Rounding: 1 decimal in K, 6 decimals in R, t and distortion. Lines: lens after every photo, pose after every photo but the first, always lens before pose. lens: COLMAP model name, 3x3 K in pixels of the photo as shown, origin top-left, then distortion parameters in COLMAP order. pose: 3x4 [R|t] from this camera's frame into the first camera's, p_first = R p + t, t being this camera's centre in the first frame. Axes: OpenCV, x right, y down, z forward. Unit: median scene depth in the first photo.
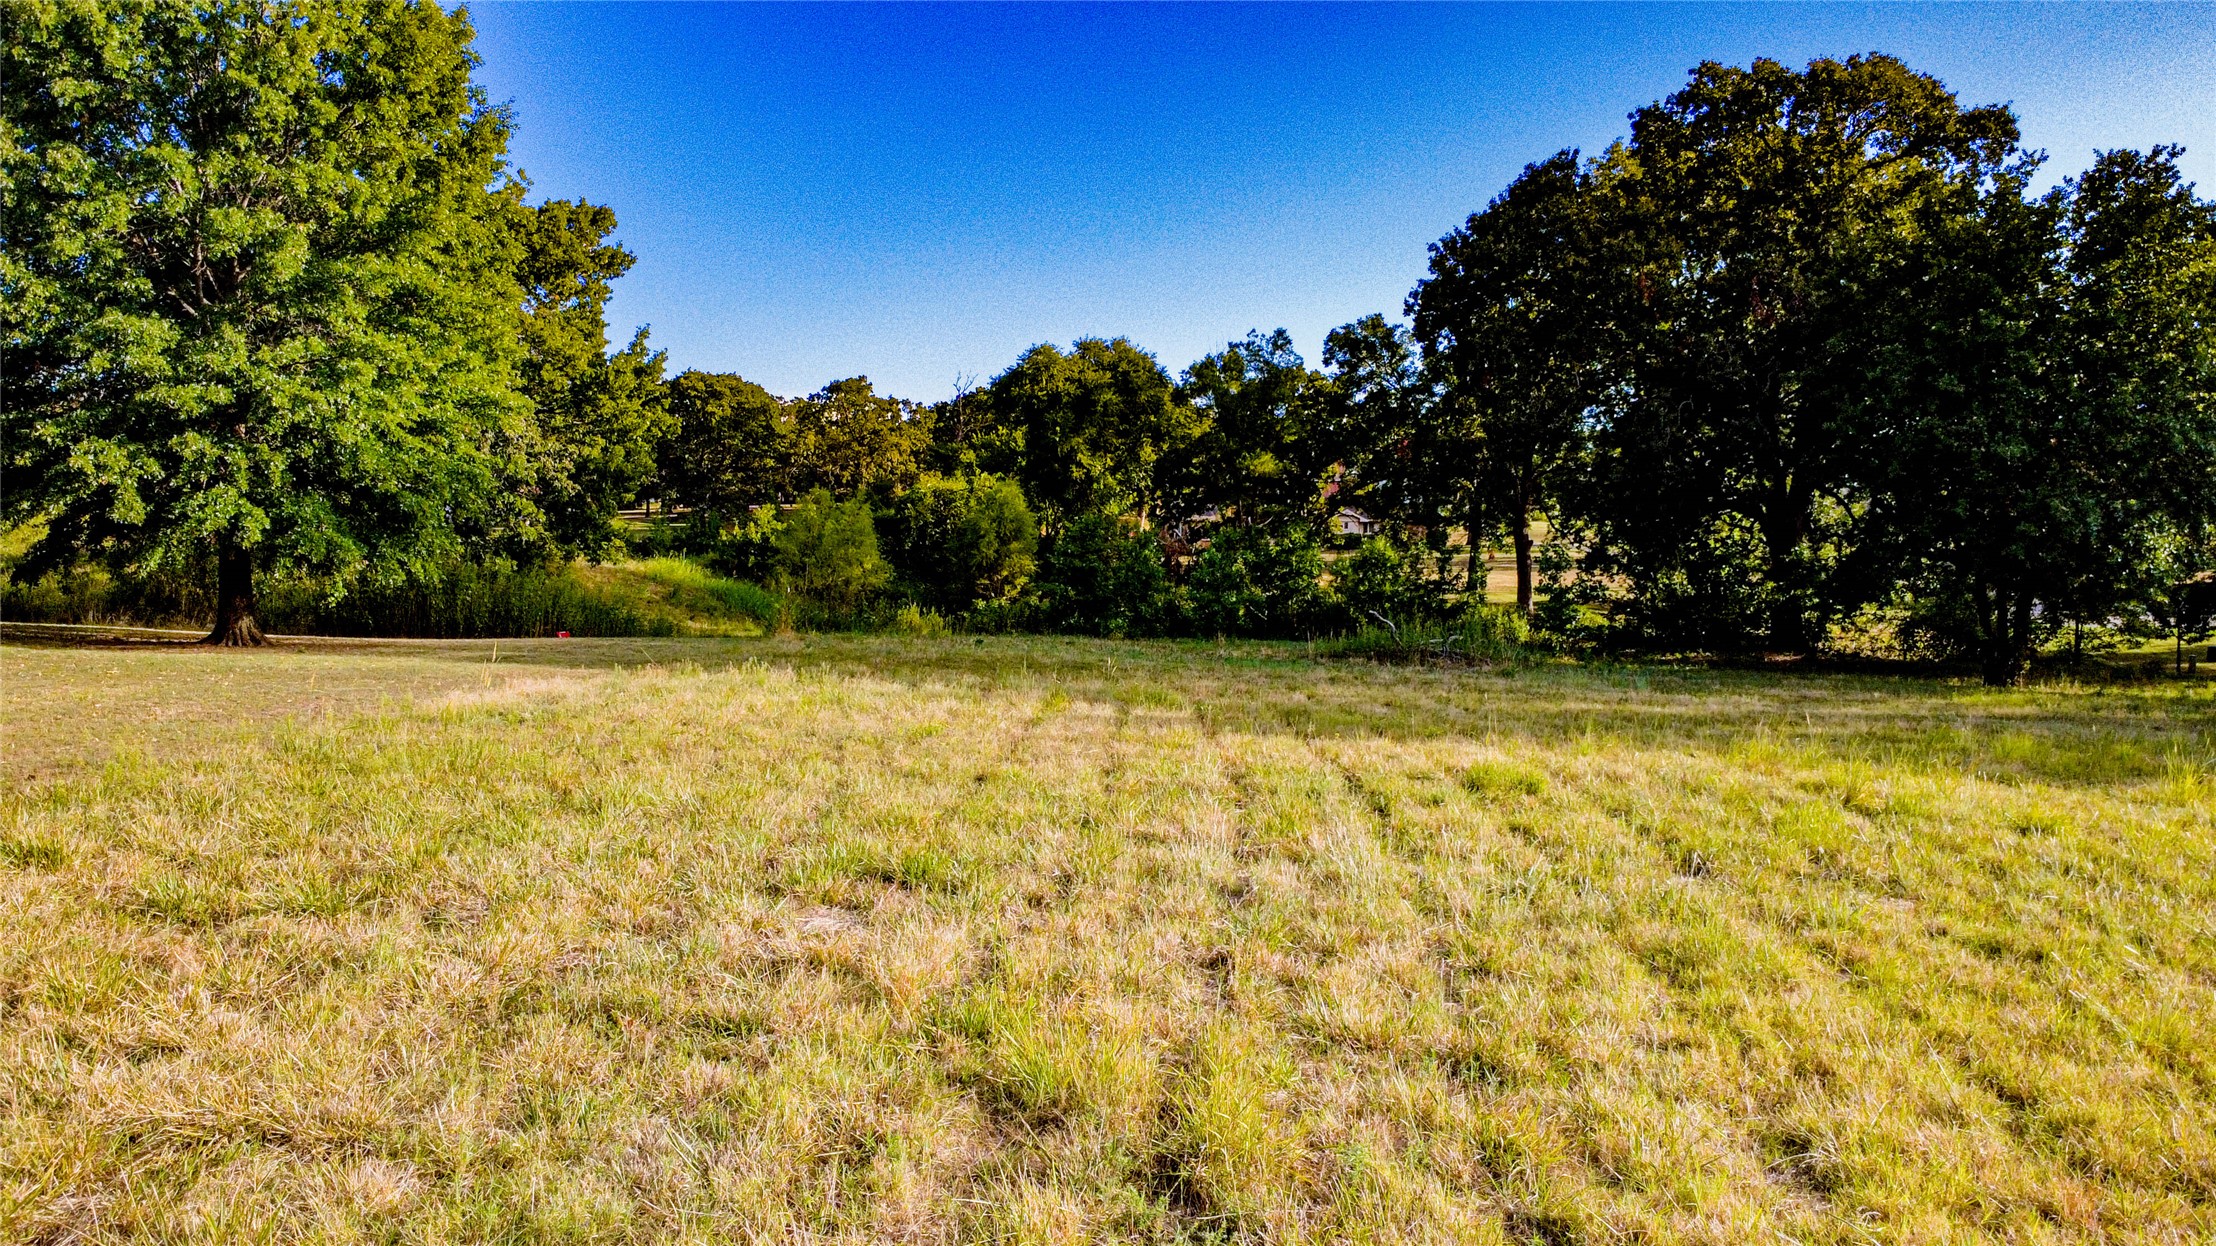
lens RADIAL K [[1626.6, 0, 1111.0], [0, 1626.6, 622.2], [0, 0, 1]] dist [-0.003998, 0.003274]
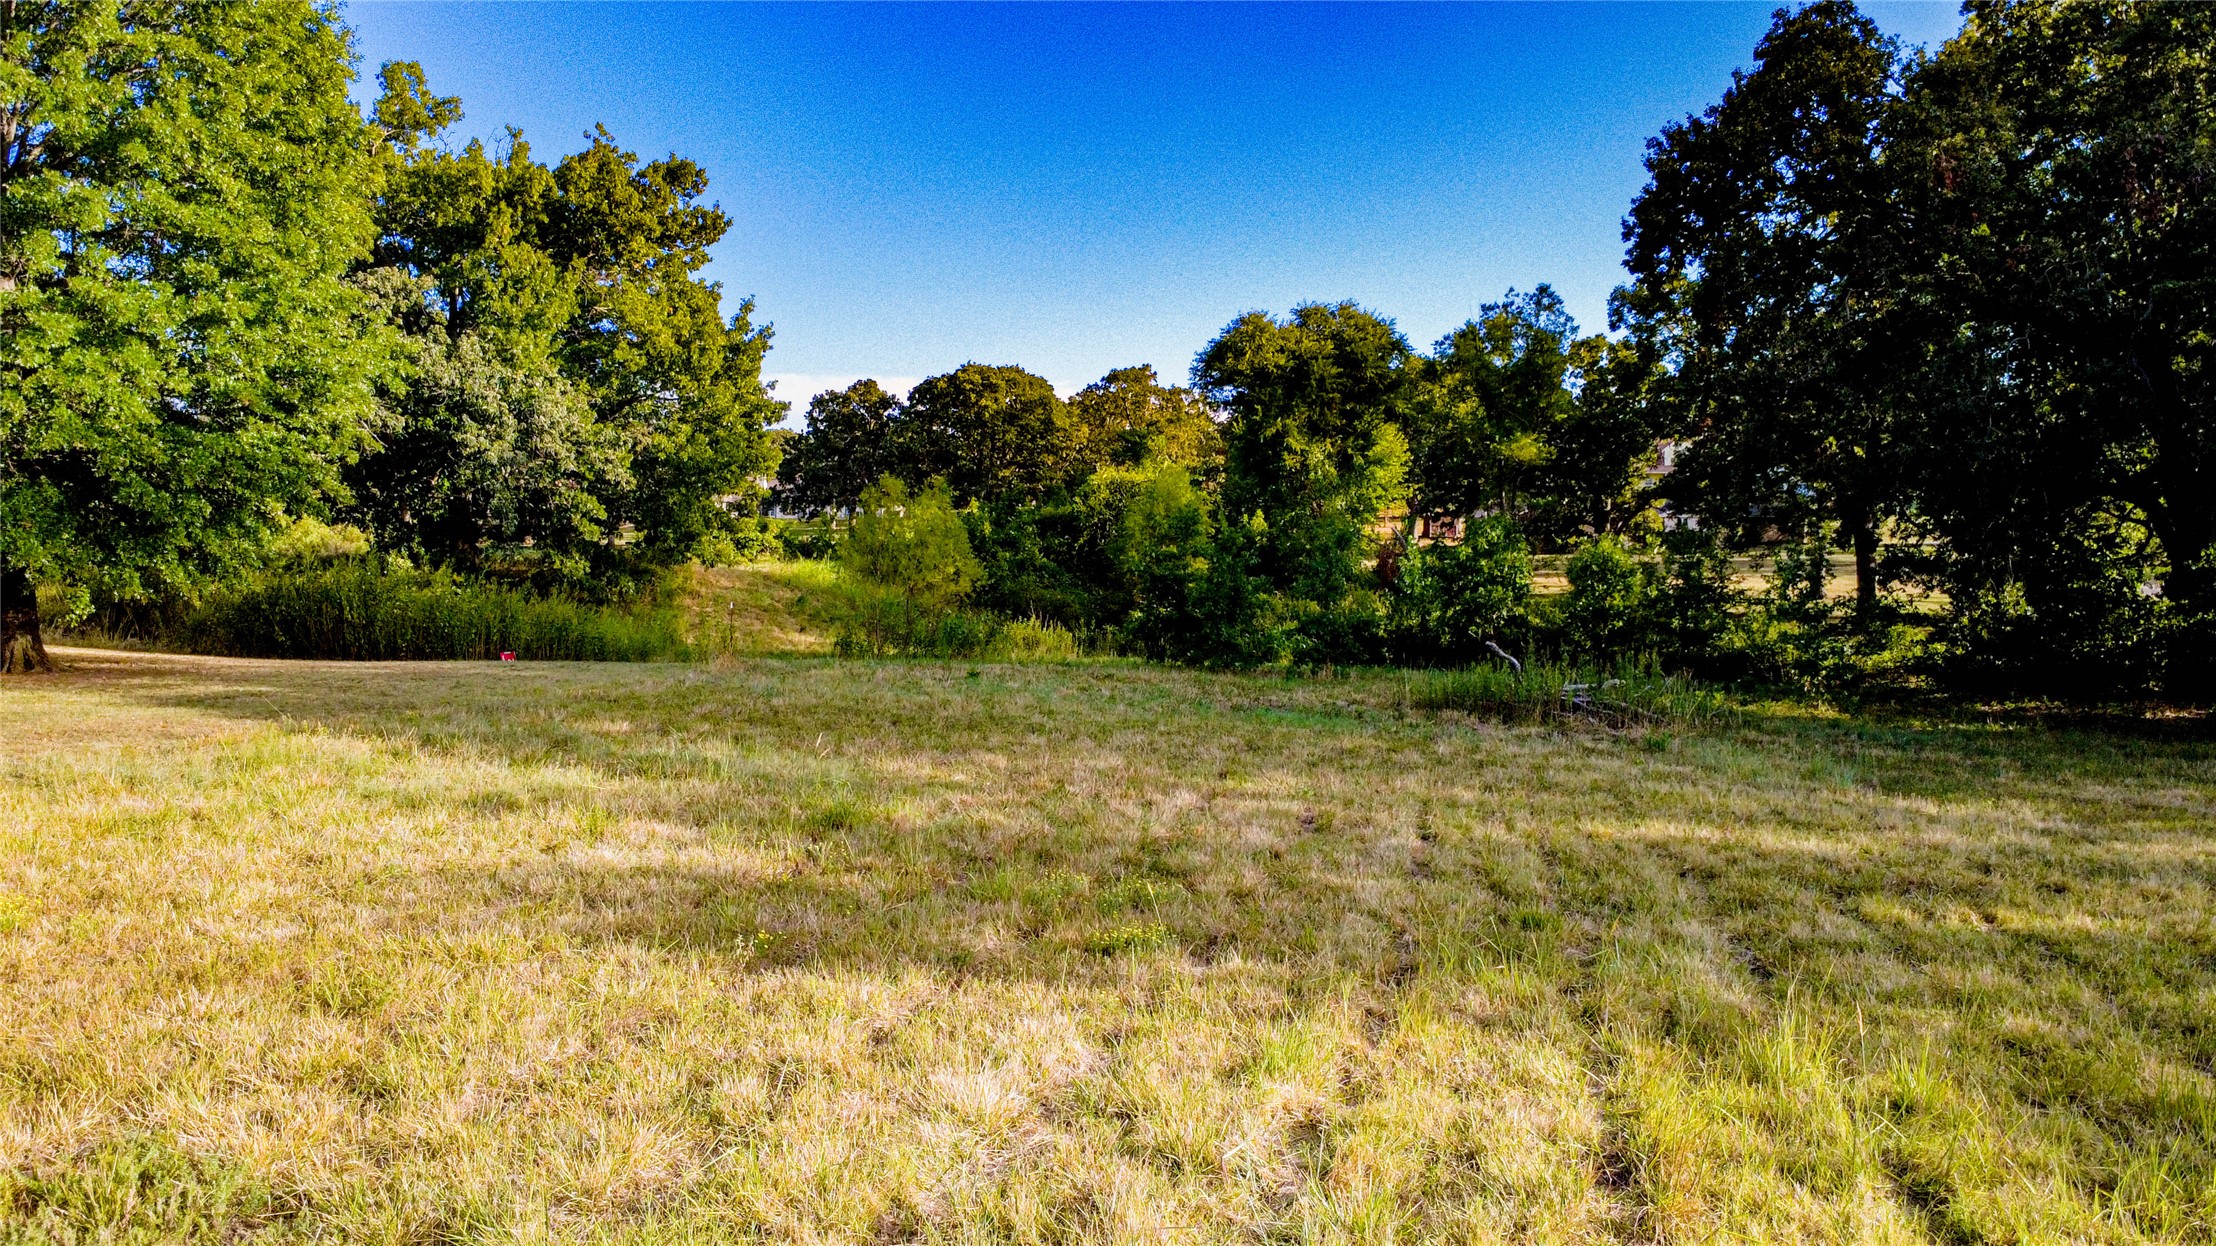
lens RADIAL K [[1626.6, 0, 1100.2], [0, 1626.6, 629.5], [0, 0, 1]] dist [-0.003998, 0.003274]
pose [[0.972952, 0.011503, -0.230720, 0.113205], [-0.010048, 0.999922, 0.007481, -0.011819], [0.230788, -0.004960, 0.972991, 0.201092]]
